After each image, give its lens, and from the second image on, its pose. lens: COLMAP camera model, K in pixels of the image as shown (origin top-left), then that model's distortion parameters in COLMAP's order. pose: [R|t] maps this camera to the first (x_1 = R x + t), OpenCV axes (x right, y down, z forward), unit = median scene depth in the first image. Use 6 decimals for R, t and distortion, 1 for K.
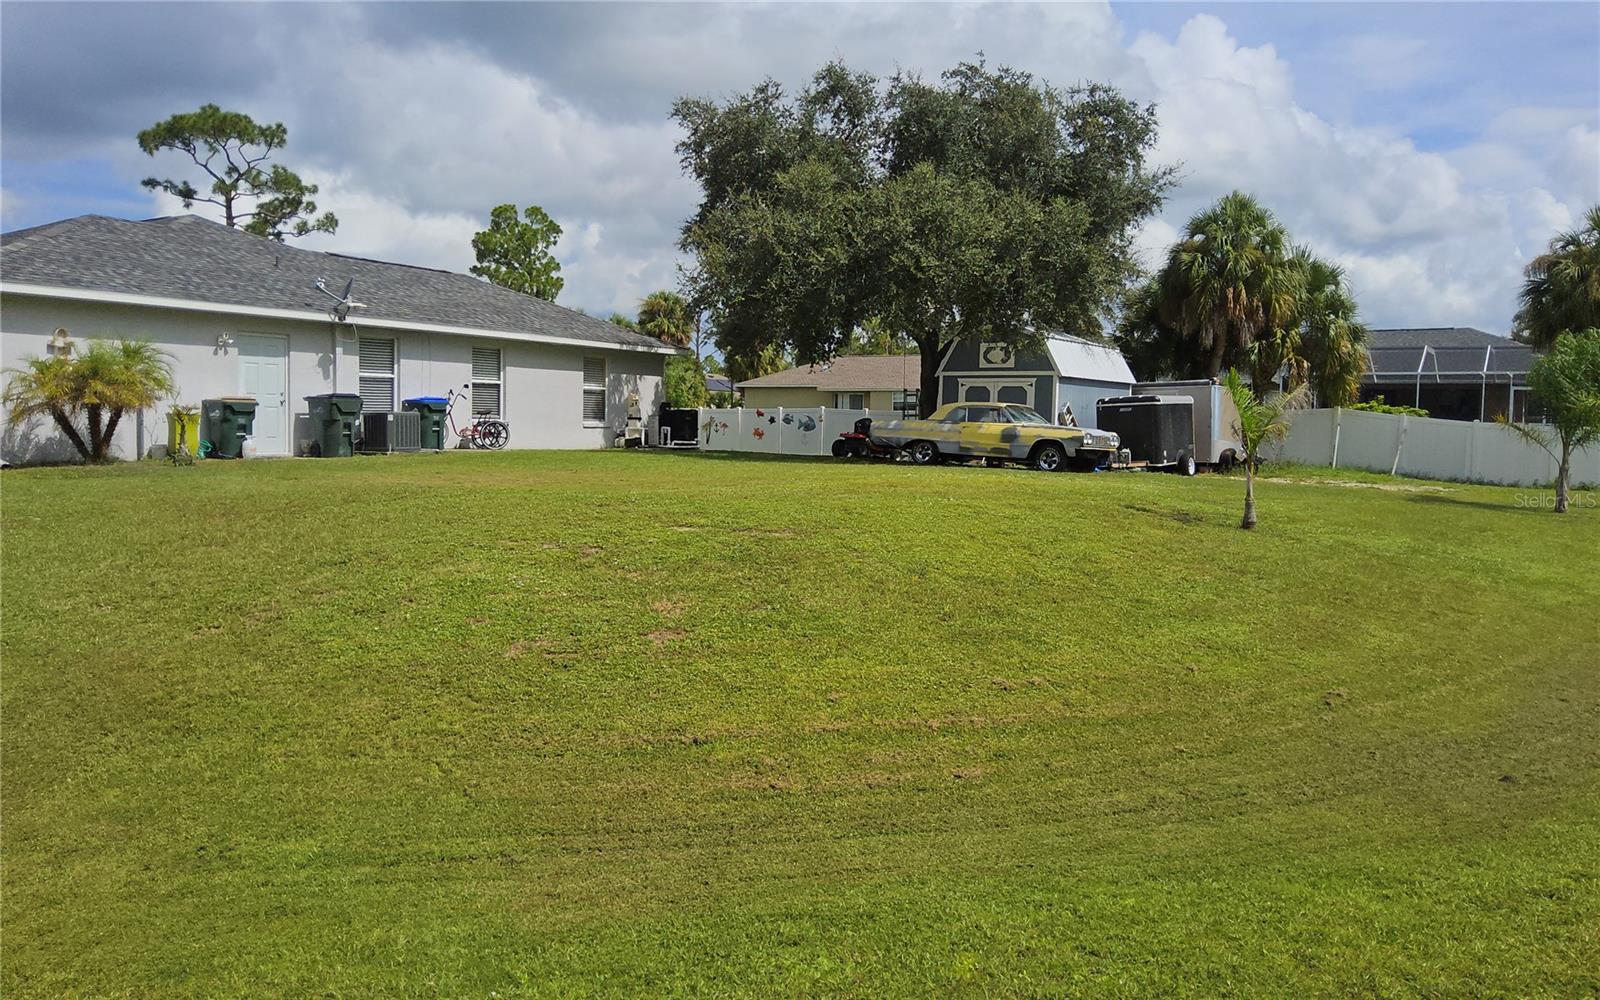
lens RADIAL K [[1209.2, 0, 797.2], [0, 1209.2, 499.7], [0, 0, 1]] dist [0.039695, -0.060430]
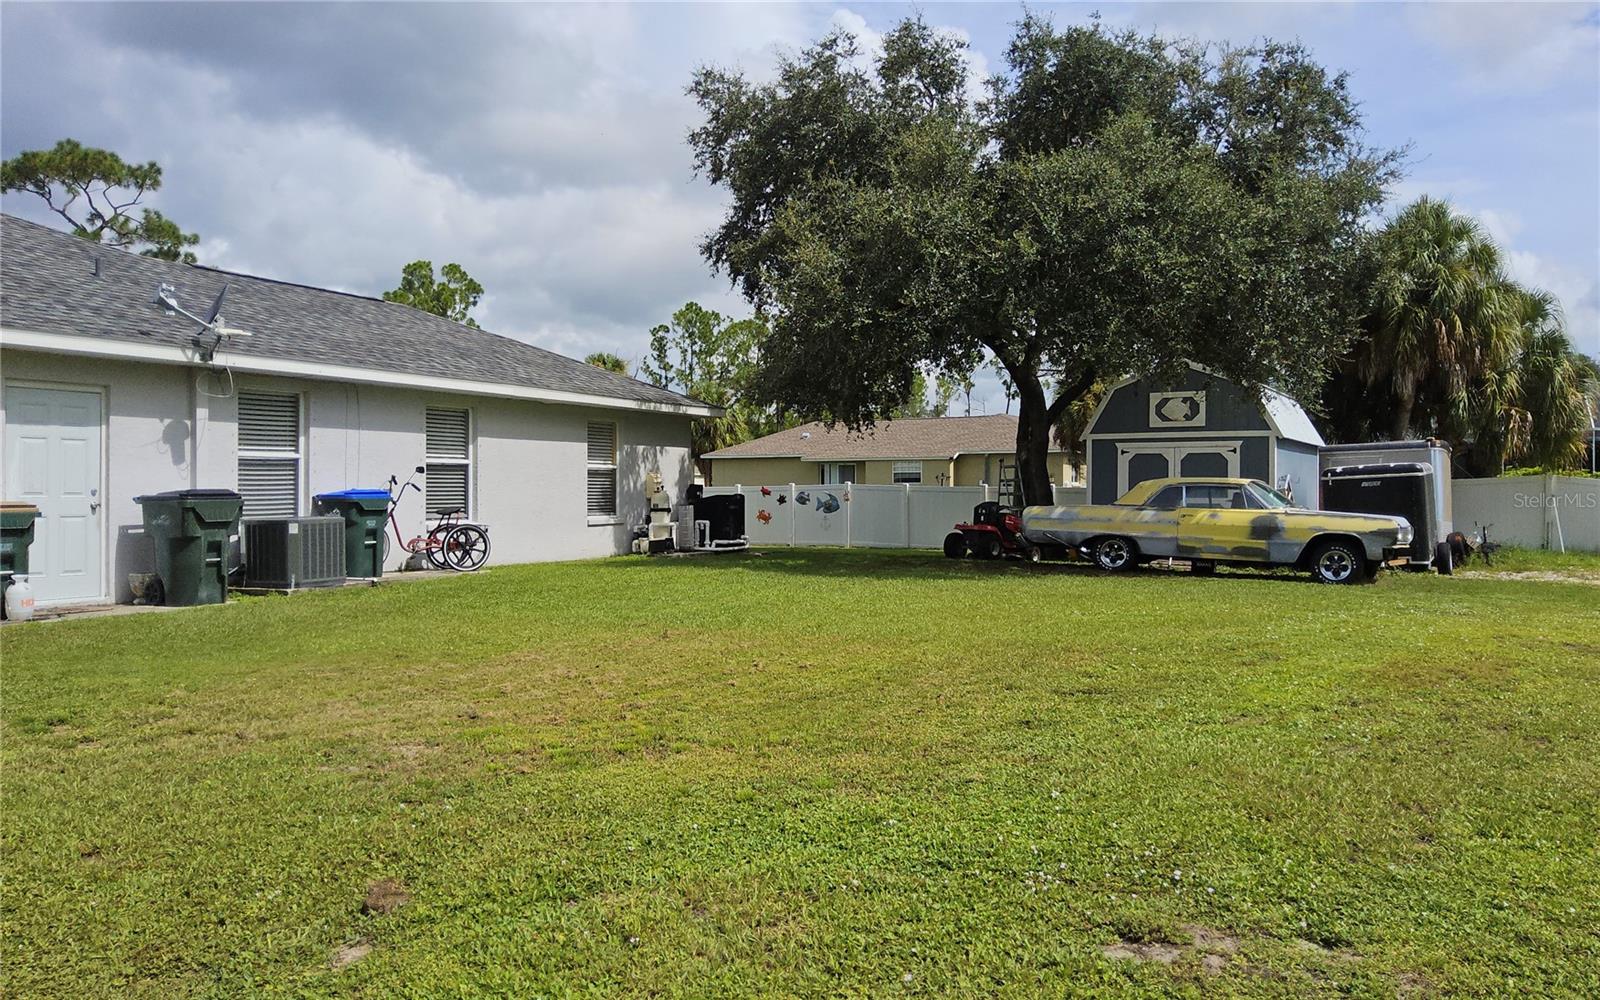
lens RADIAL K [[1209.2, 0, 804.1], [0, 1209.2, 494.1], [0, 0, 1]] dist [0.039695, -0.060430]
pose [[0.996463, -0.020982, 0.081368, -0.109303], [0.025948, 0.997833, -0.060458, -0.033005], [-0.079923, 0.062356, 0.994849, 0.315916]]
